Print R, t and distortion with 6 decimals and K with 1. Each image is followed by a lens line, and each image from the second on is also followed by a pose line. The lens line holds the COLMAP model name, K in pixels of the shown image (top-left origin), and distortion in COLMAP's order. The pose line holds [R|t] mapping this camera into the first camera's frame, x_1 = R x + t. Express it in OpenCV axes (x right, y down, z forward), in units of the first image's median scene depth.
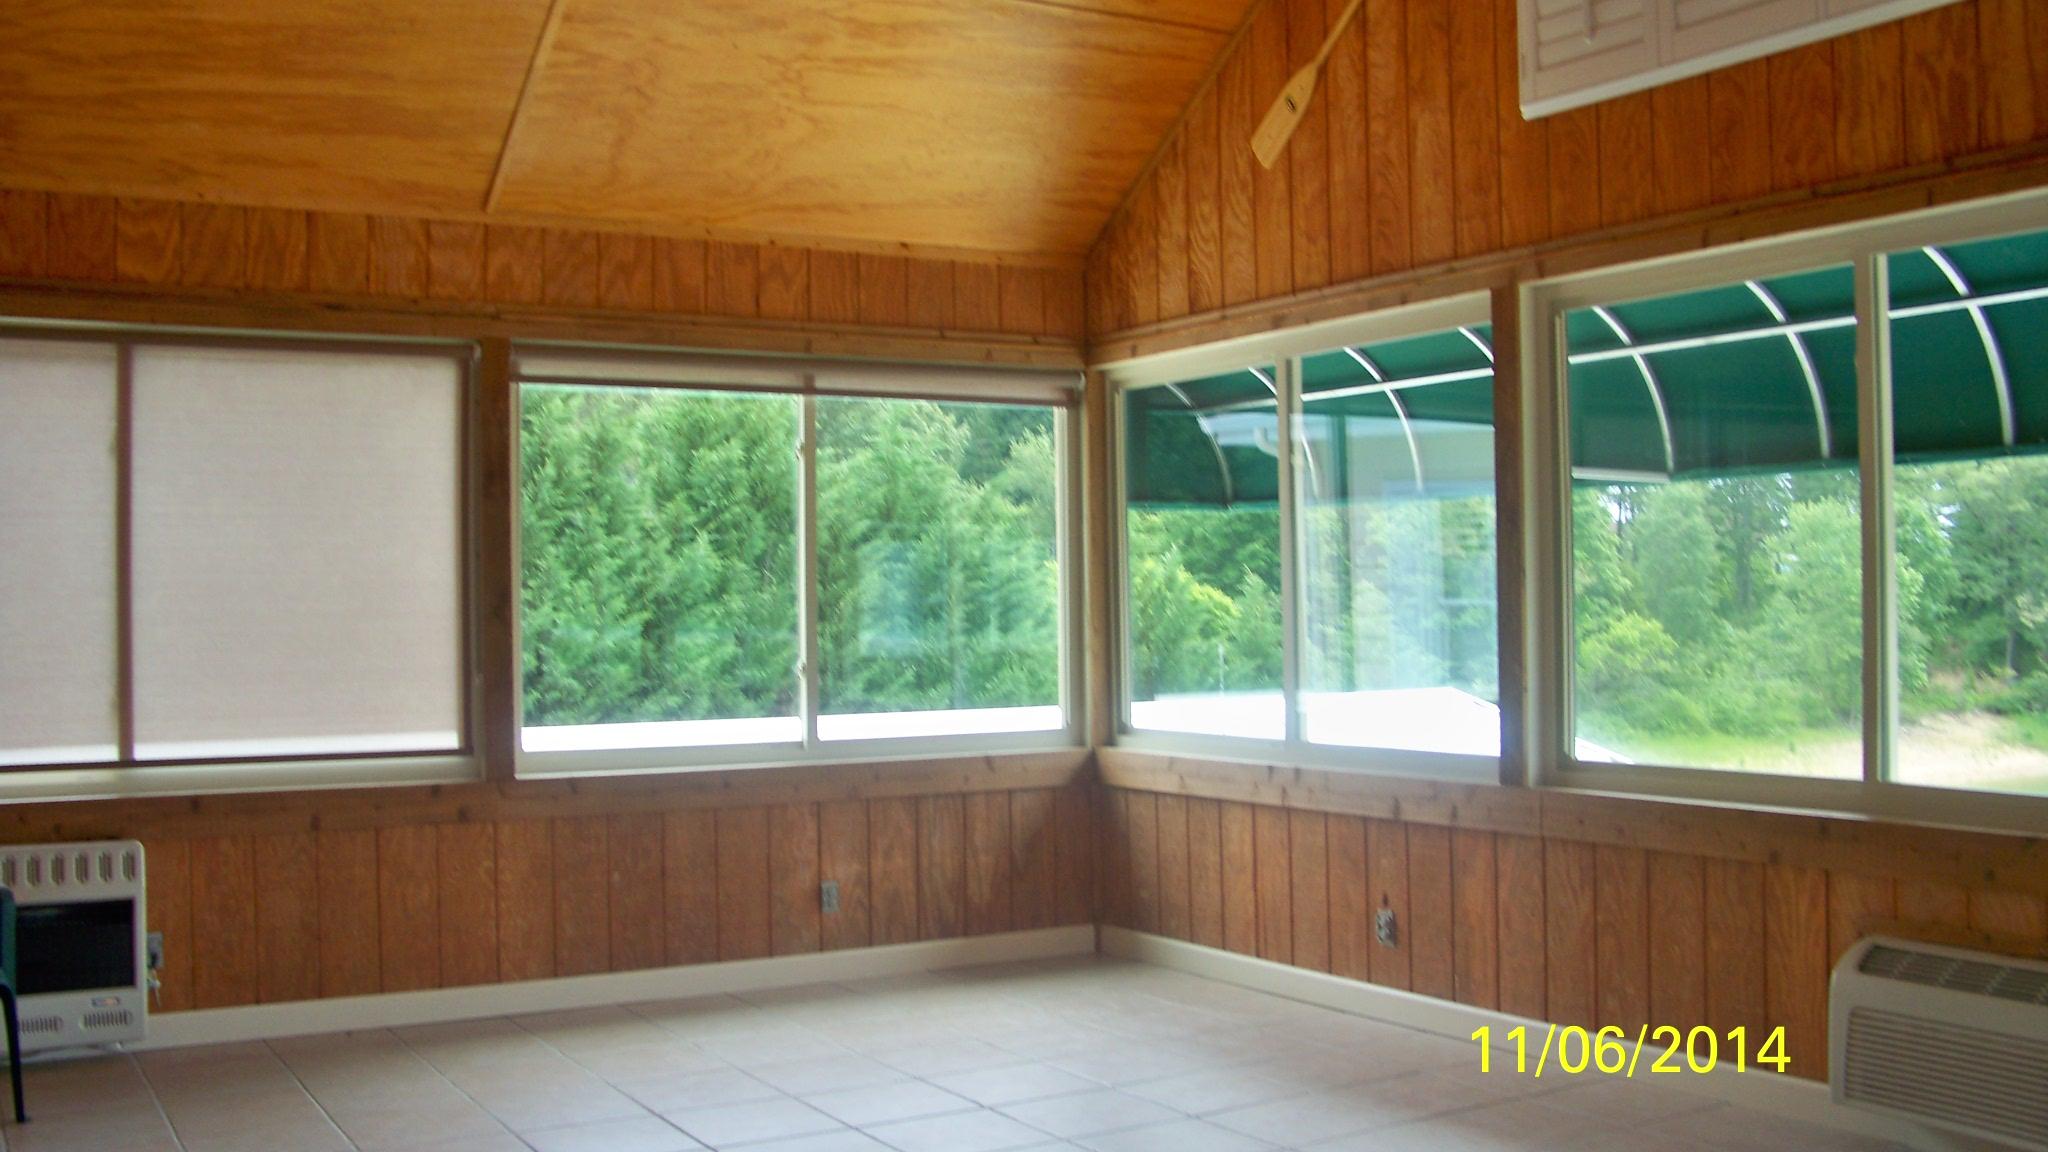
lens RADIAL K [[2068.5, 0, 1024.0], [0, 2068.5, 576.0], [0, 0, 1]] dist [-0.012259, -0.000472]
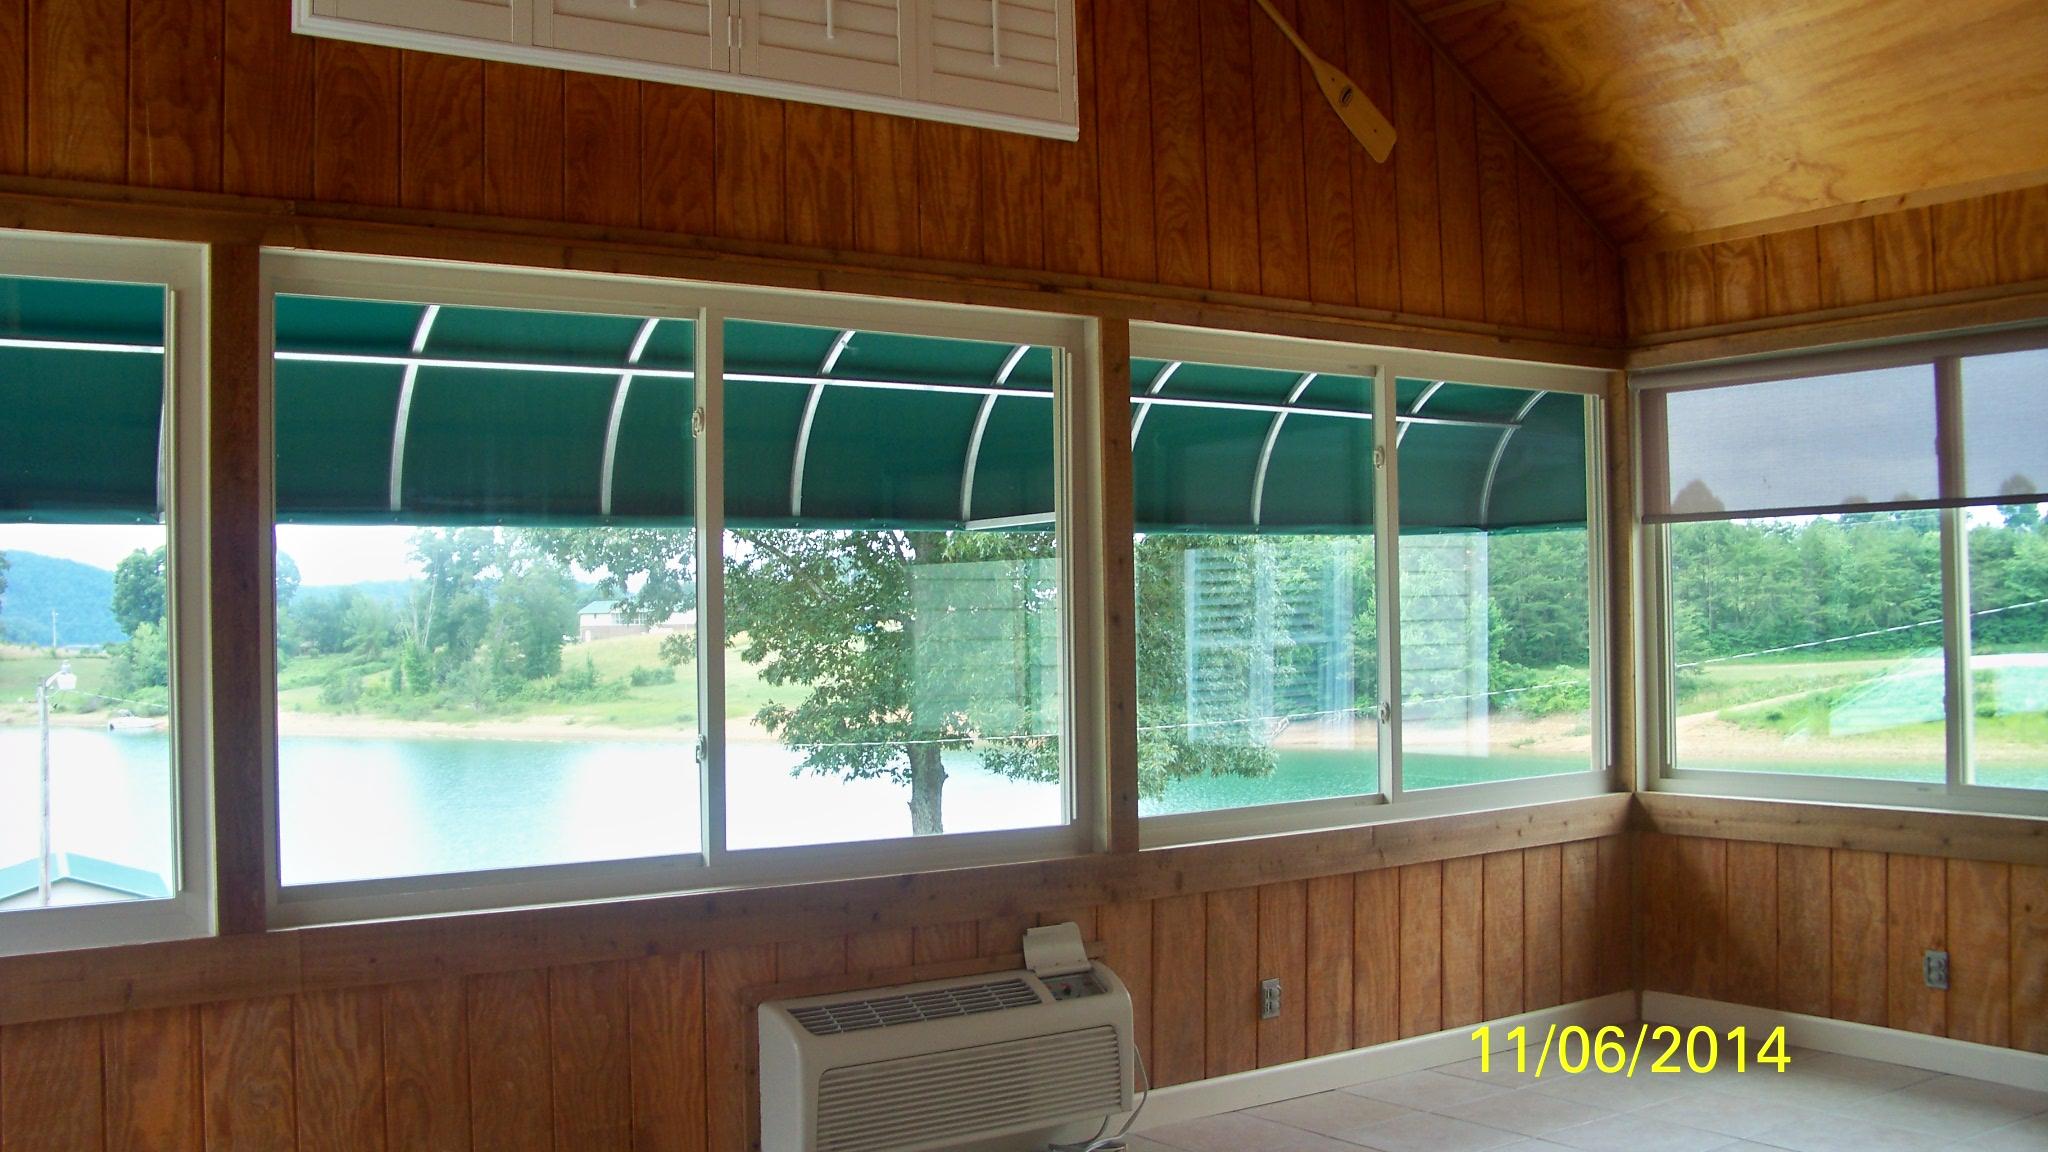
lens RADIAL K [[2068.5, 0, 1024.0], [0, 2068.5, 576.0], [0, 0, 1]] dist [-0.012259, -0.000472]
pose [[-0.006550, 0.048224, 0.998815, -0.586951], [0.013930, 0.998744, -0.048129, 0.018830], [-0.999882, 0.013598, -0.007214, 0.873704]]
